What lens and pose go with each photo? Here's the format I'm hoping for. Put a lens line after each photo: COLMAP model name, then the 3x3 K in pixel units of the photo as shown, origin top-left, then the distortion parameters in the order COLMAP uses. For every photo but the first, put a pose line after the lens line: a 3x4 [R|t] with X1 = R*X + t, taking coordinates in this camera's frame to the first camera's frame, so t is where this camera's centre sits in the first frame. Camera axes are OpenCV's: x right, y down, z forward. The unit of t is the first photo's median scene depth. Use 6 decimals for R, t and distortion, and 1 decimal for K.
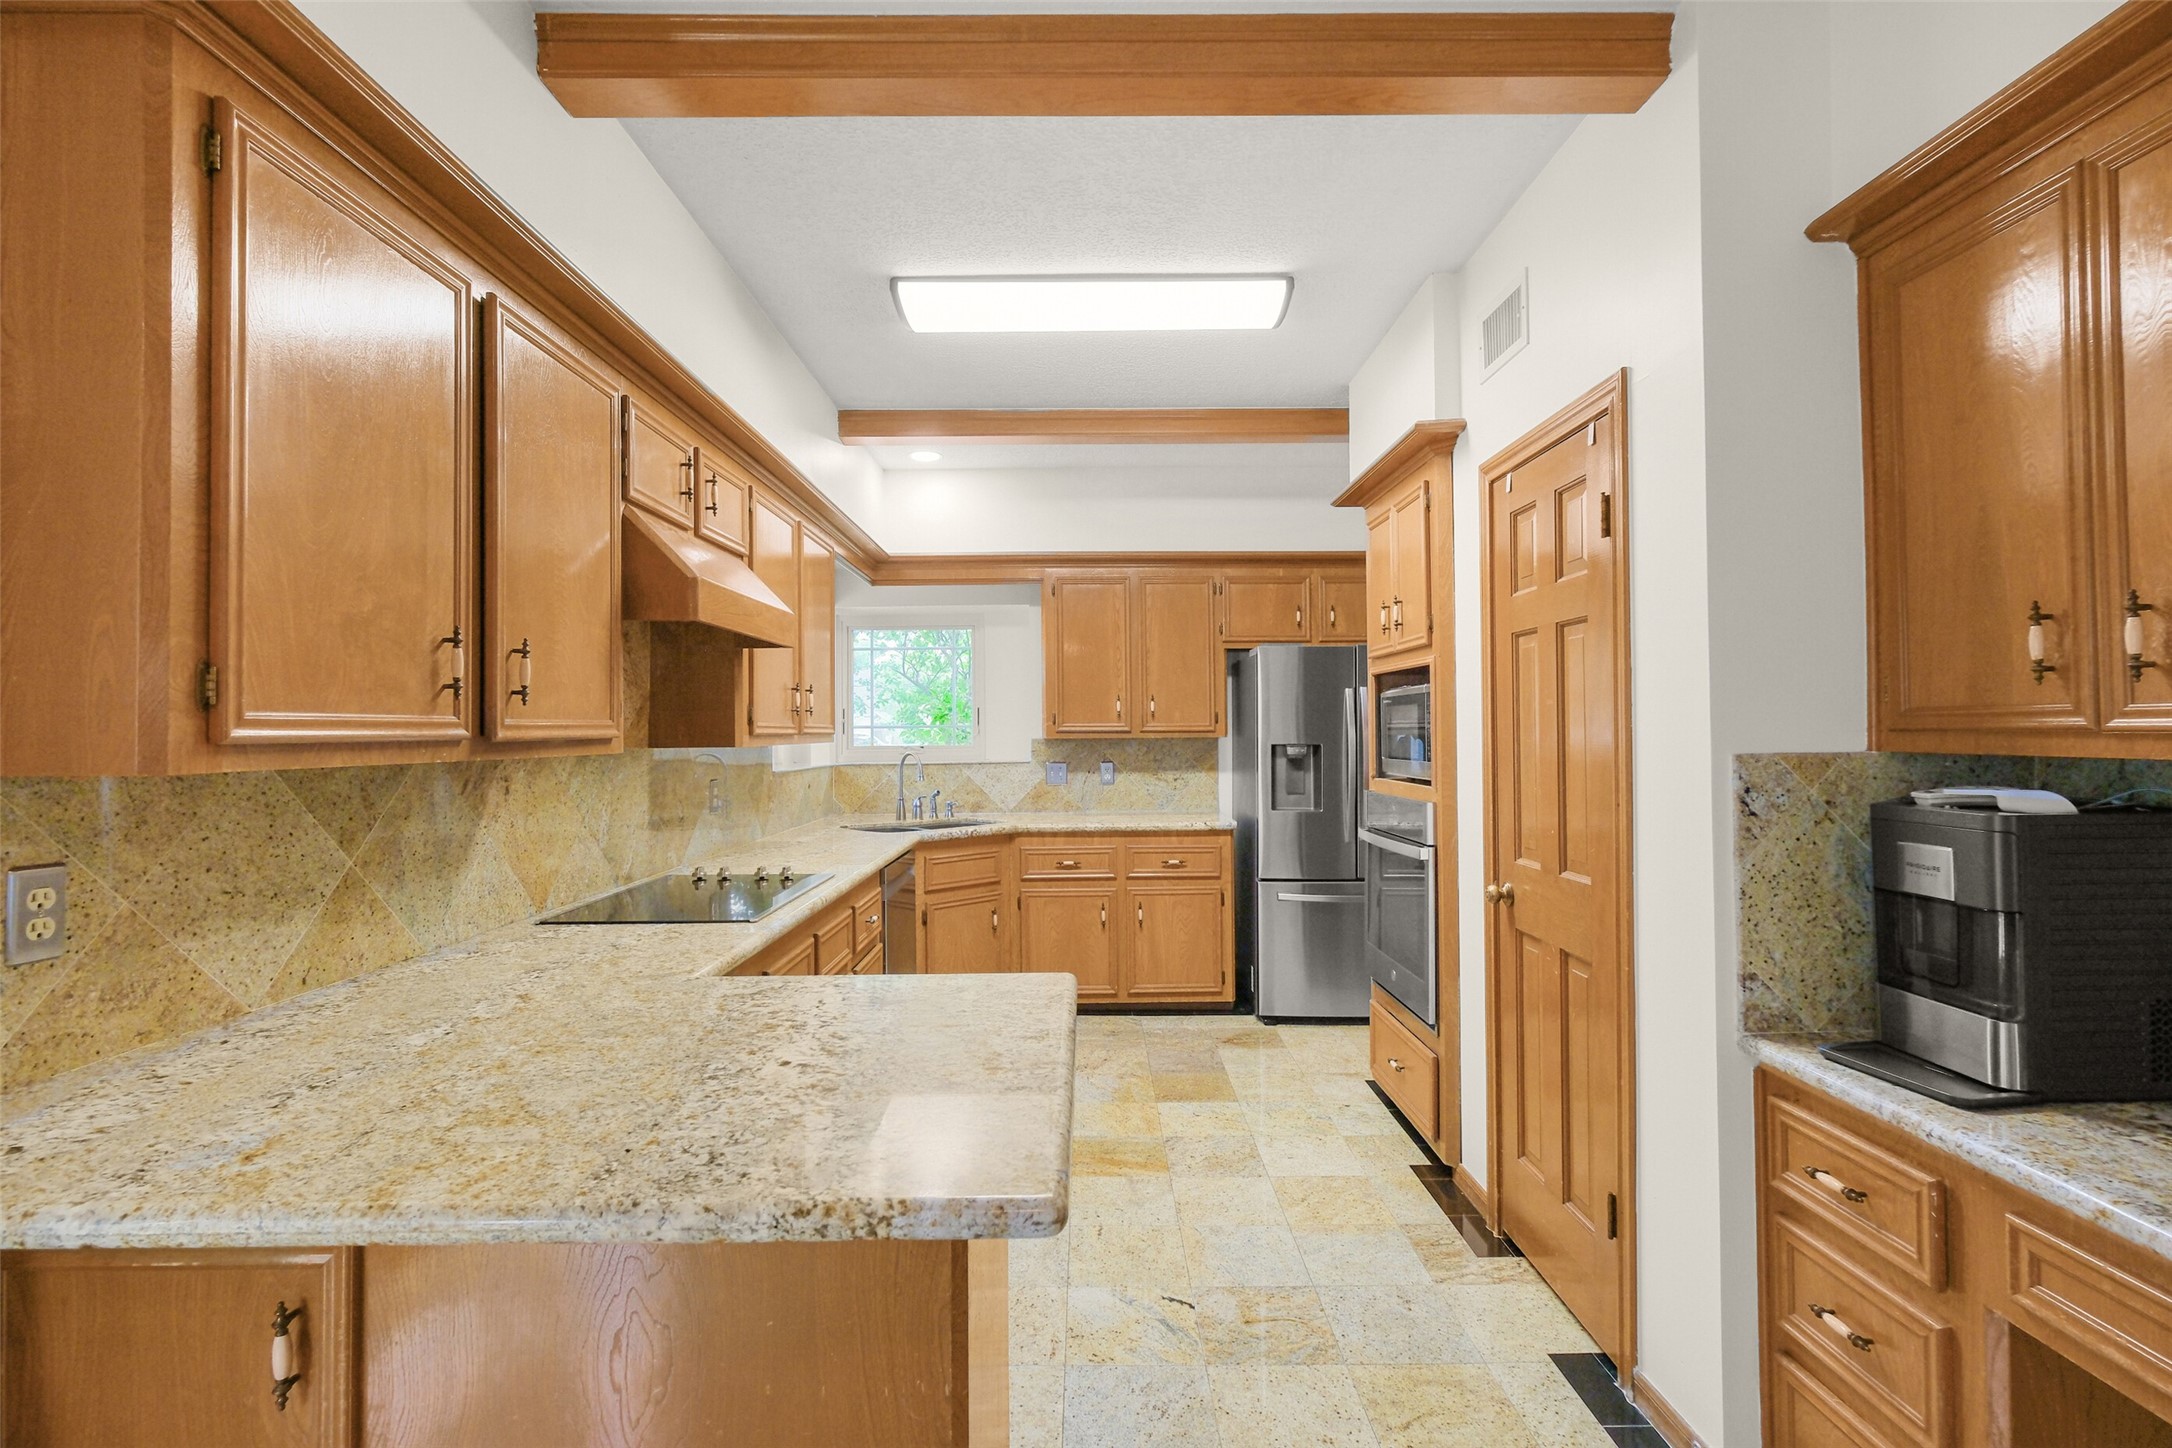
lens RADIAL K [[985.2, 0, 1082.7], [0, 985.2, 722.0], [0, 0, 1]] dist [0.000822, 0.000102]
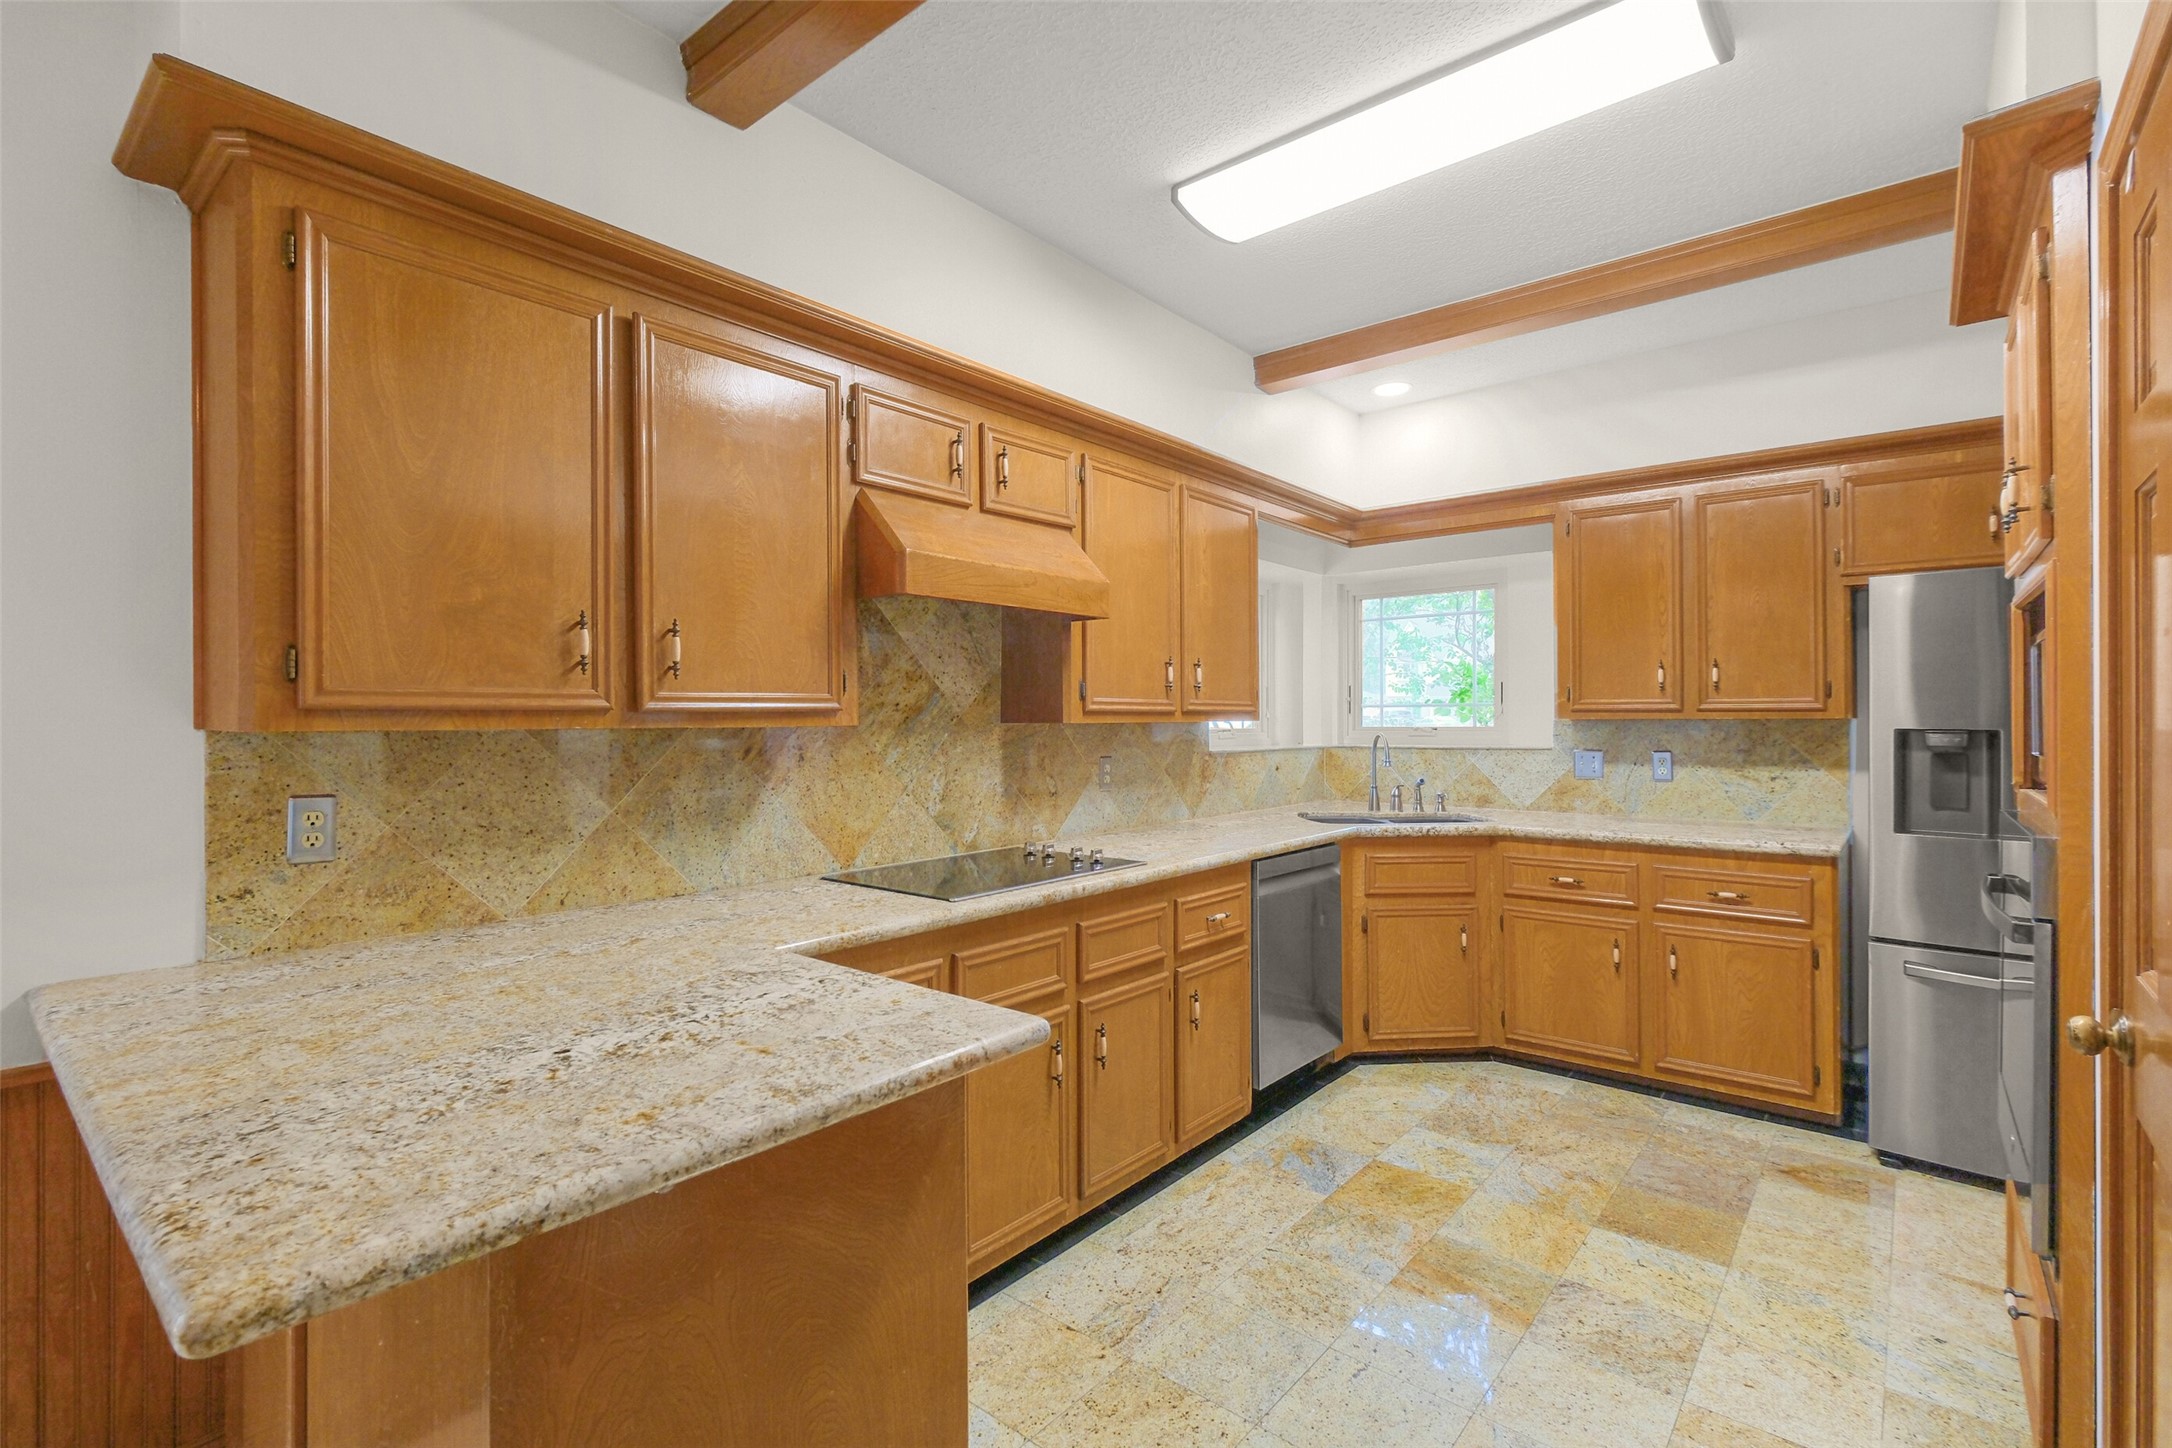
lens RADIAL K [[985.2, 0, 1089.3], [0, 985.2, 720.2], [0, 0, 1]] dist [0.000822, 0.000102]
pose [[0.768706, 0.007316, -0.639561, 0.360686], [0.002971, 0.999883, 0.015010, 0.009928], [0.639596, -0.013438, 0.768594, 0.320434]]
